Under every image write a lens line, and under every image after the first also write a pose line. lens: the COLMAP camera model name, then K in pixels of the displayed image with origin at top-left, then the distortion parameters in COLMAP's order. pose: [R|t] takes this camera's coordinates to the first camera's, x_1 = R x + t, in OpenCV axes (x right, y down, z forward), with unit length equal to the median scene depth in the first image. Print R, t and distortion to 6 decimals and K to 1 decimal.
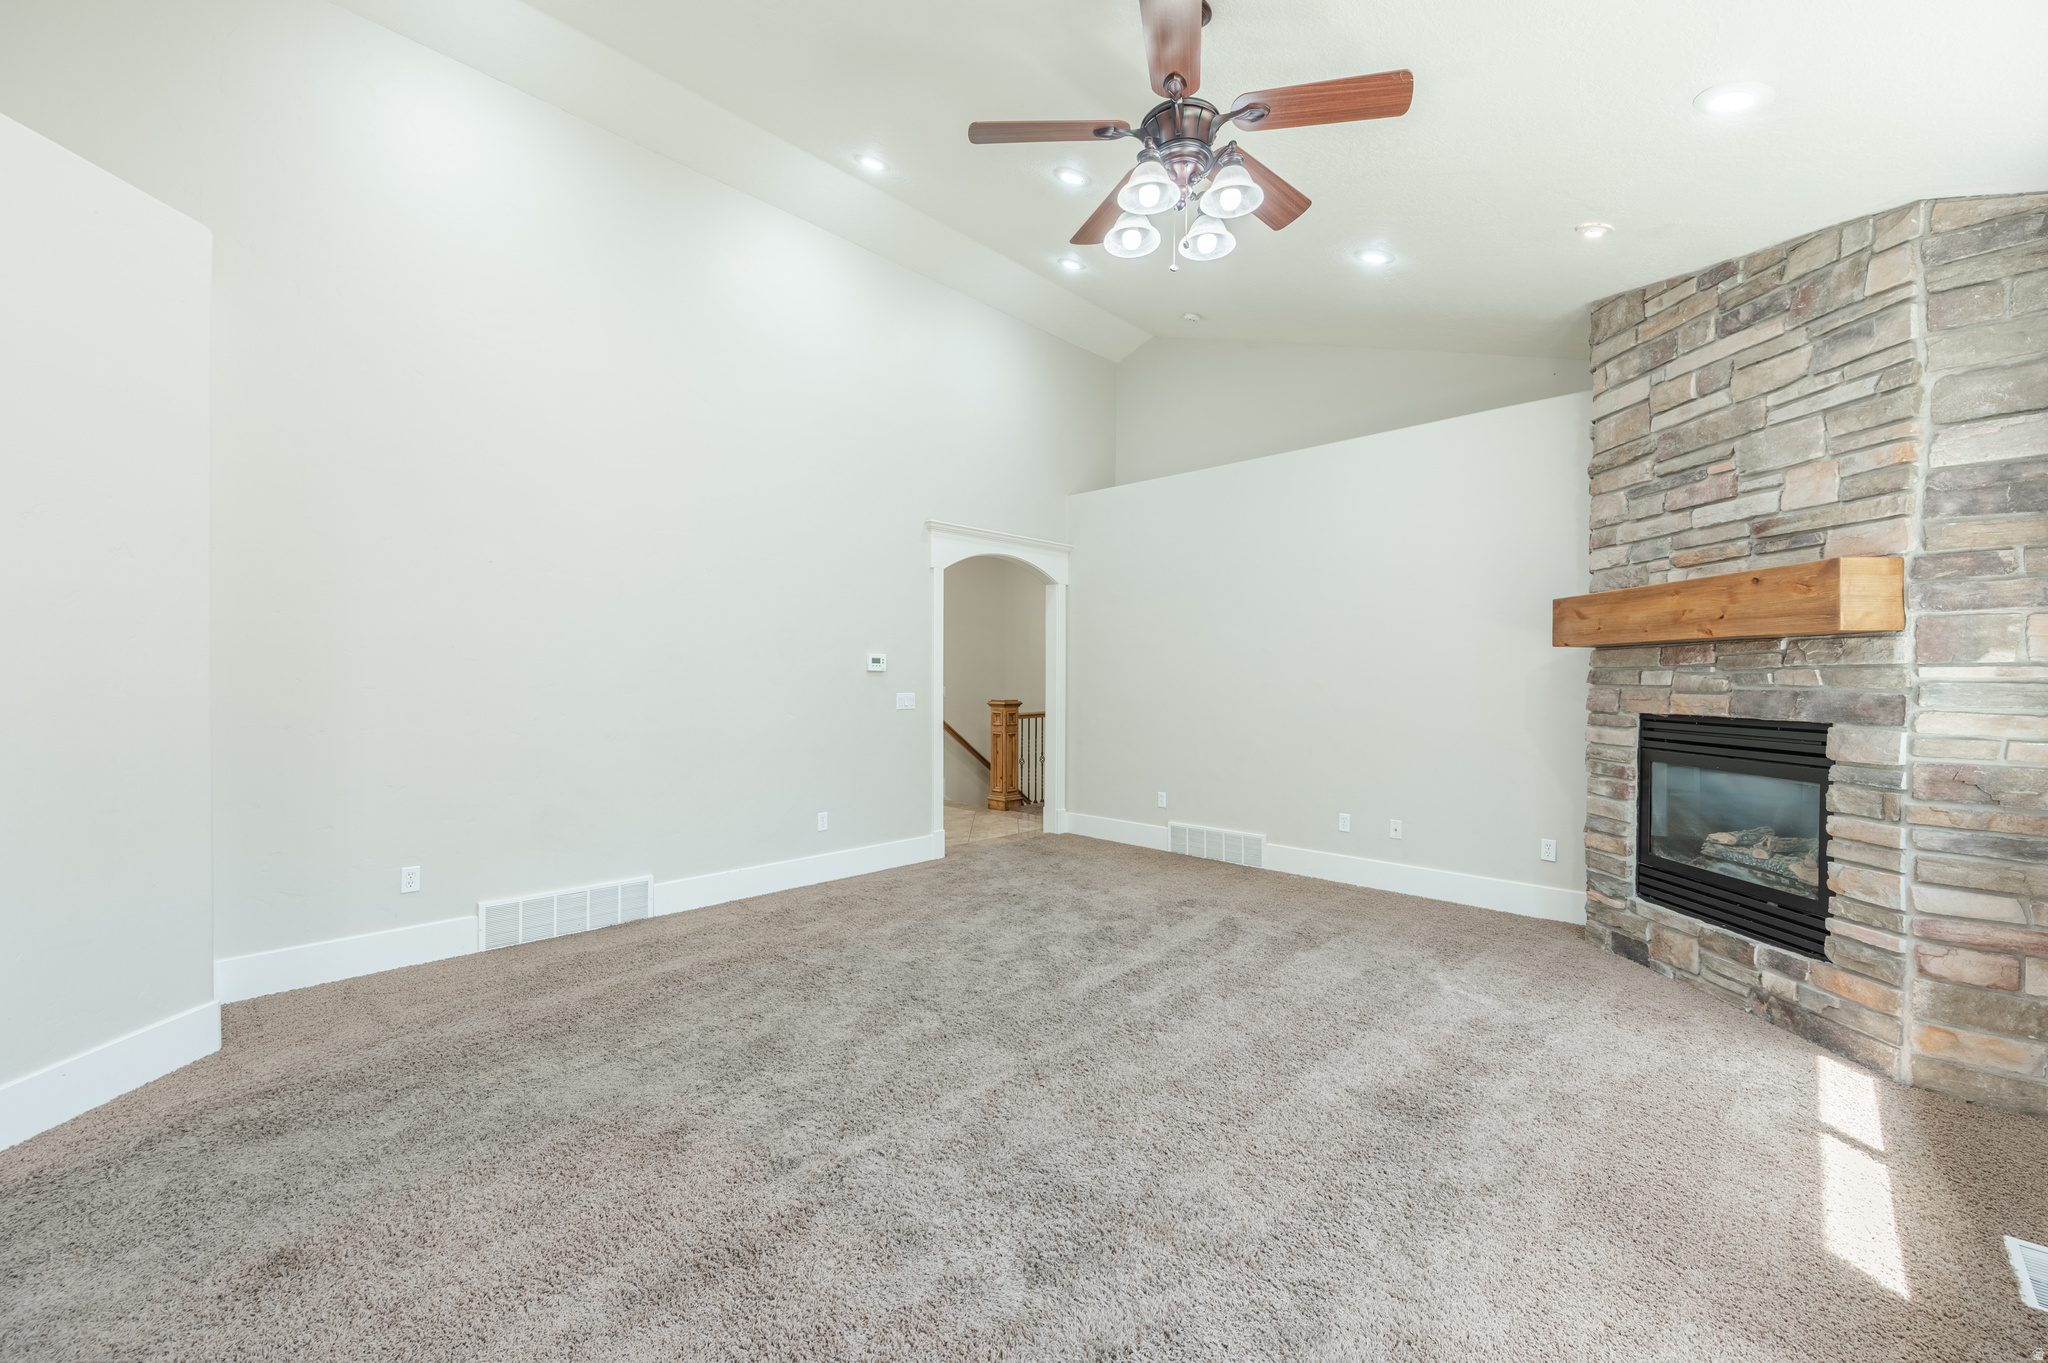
lens RADIAL K [[805.3, 0, 1023.0], [0, 805.3, 681.2], [0, 0, 1]] dist [-0.001928, 0.000404]
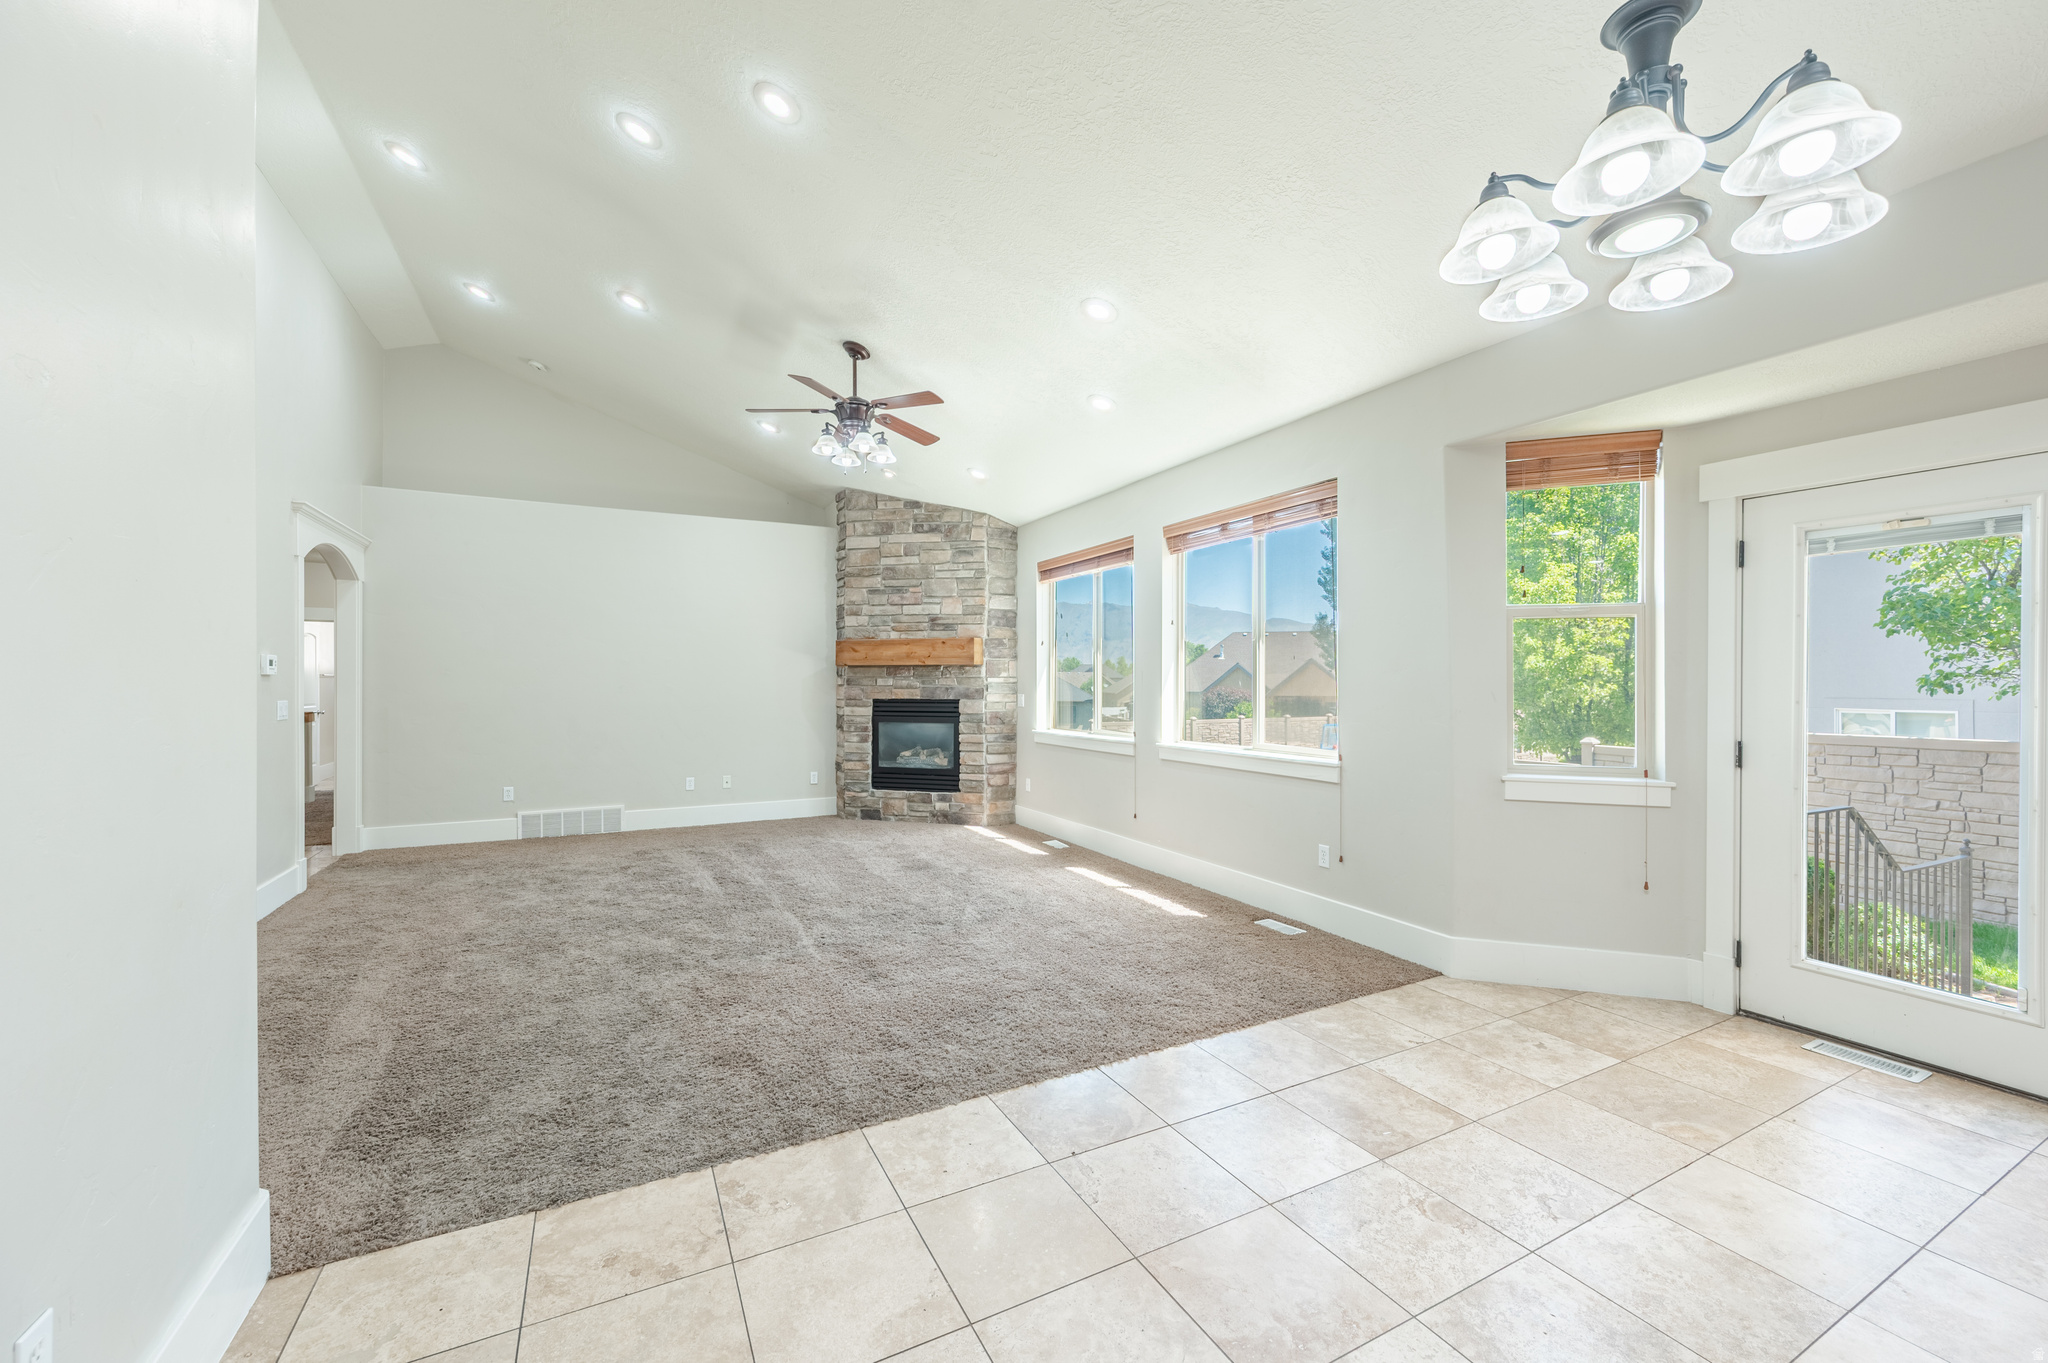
lens RADIAL K [[805.3, 0, 1025.1], [0, 805.3, 681.5], [0, 0, 1]] dist [-0.001928, 0.000404]
pose [[0.316709, -0.002155, 0.948520, -1.204427], [0.004833, 0.999988, 0.000659, -0.005256], [-0.948510, 0.004375, 0.316716, -0.020895]]
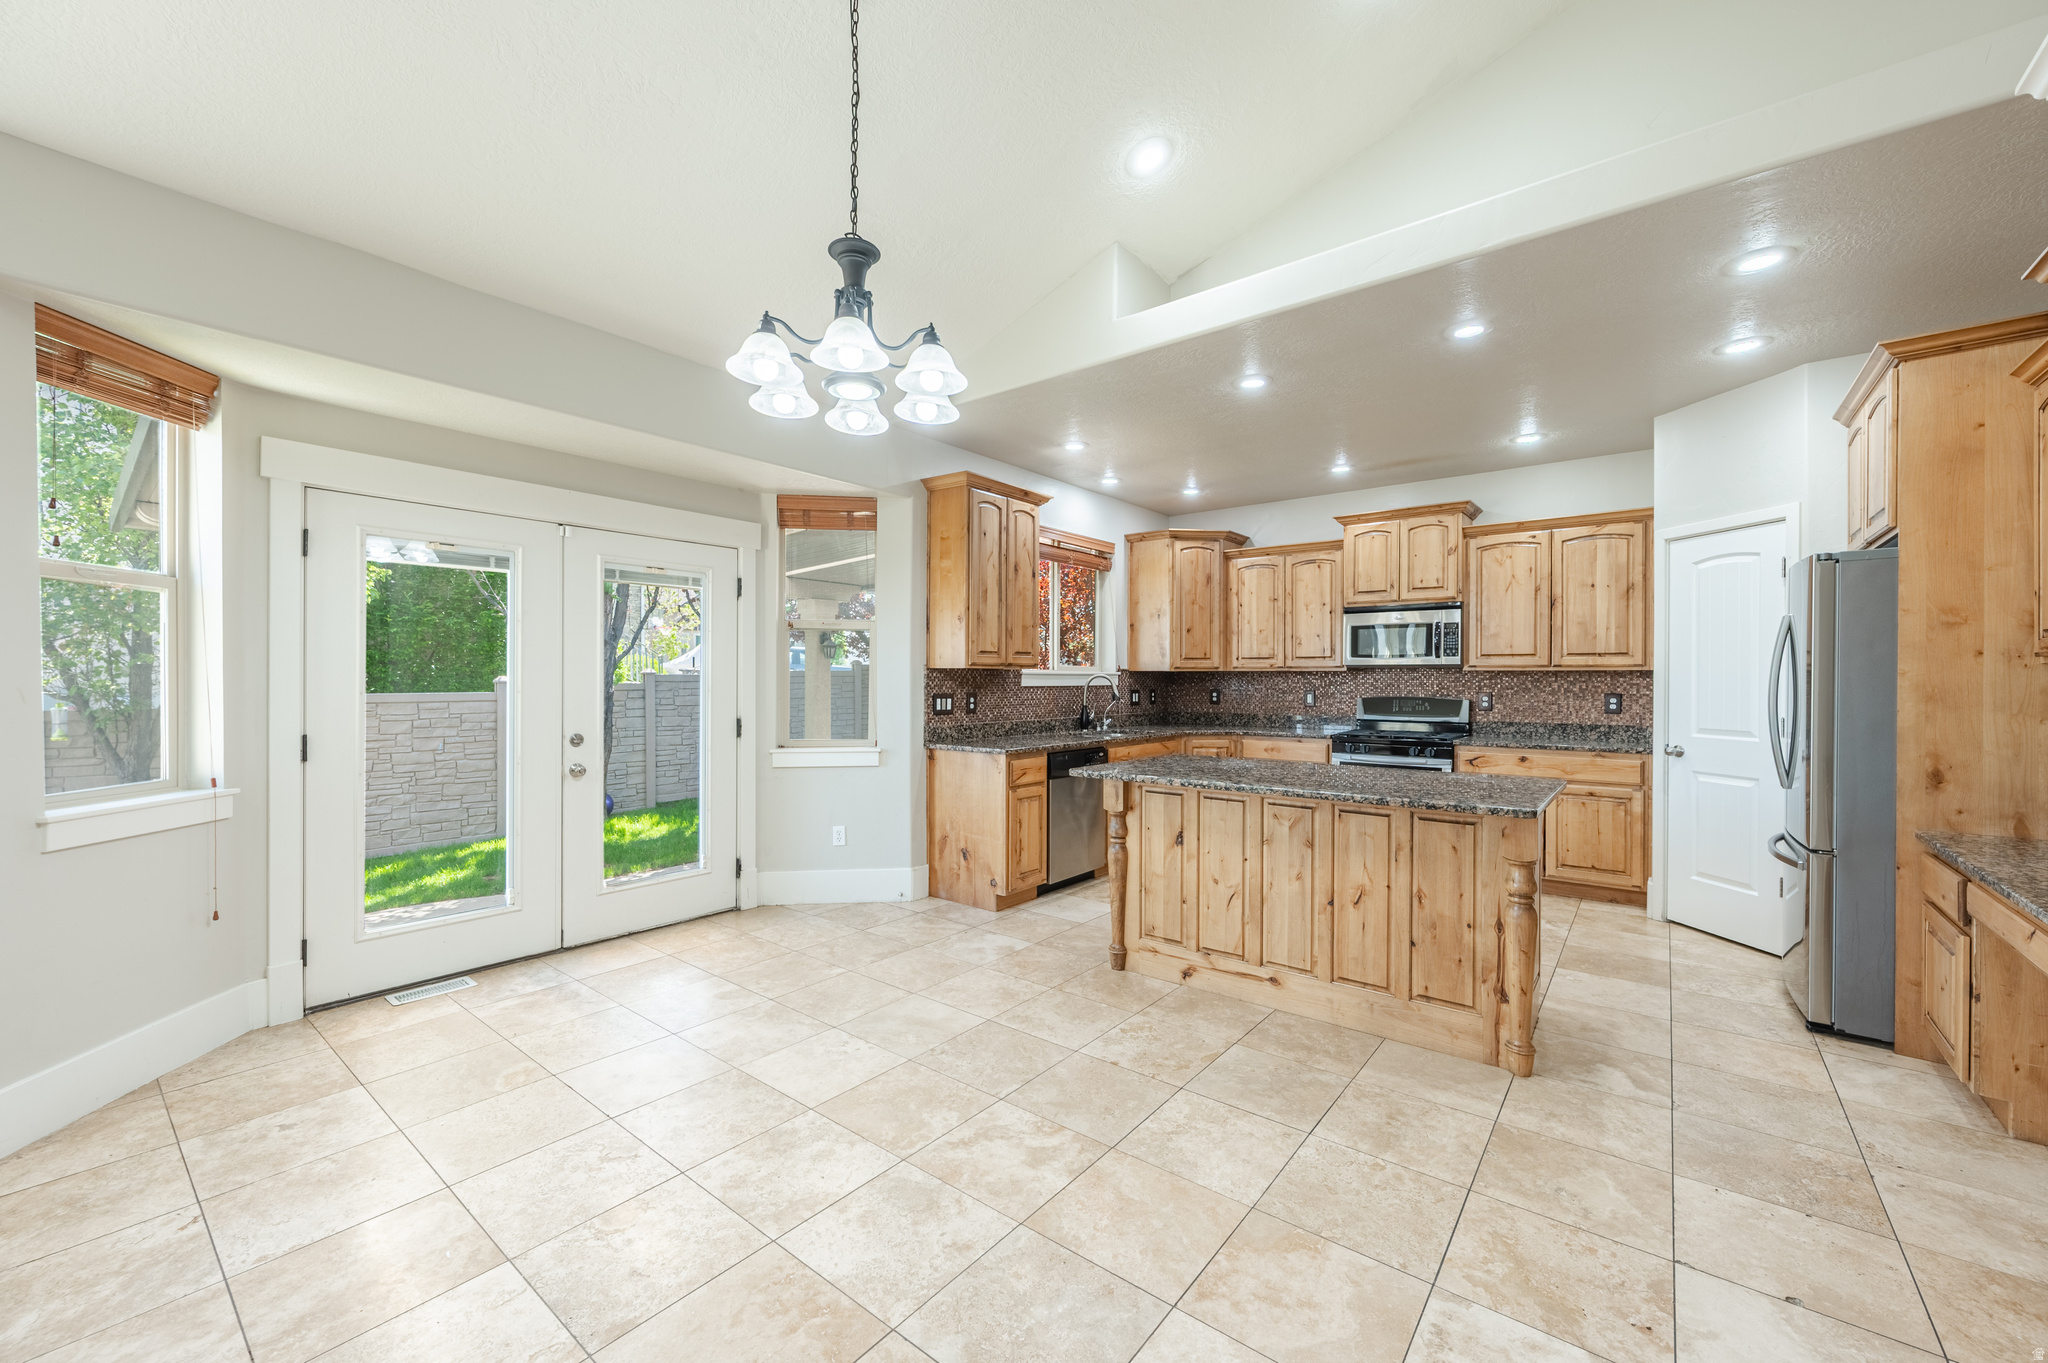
lens RADIAL K [[805.3, 0, 1027.2], [0, 805.3, 679.6], [0, 0, 1]] dist [-0.001928, 0.000404]
pose [[-0.995114, -0.006588, -0.098510, -0.770019], [-0.007028, 0.999967, 0.004119, -0.003267], [0.098480, 0.004791, -0.995128, 0.485146]]
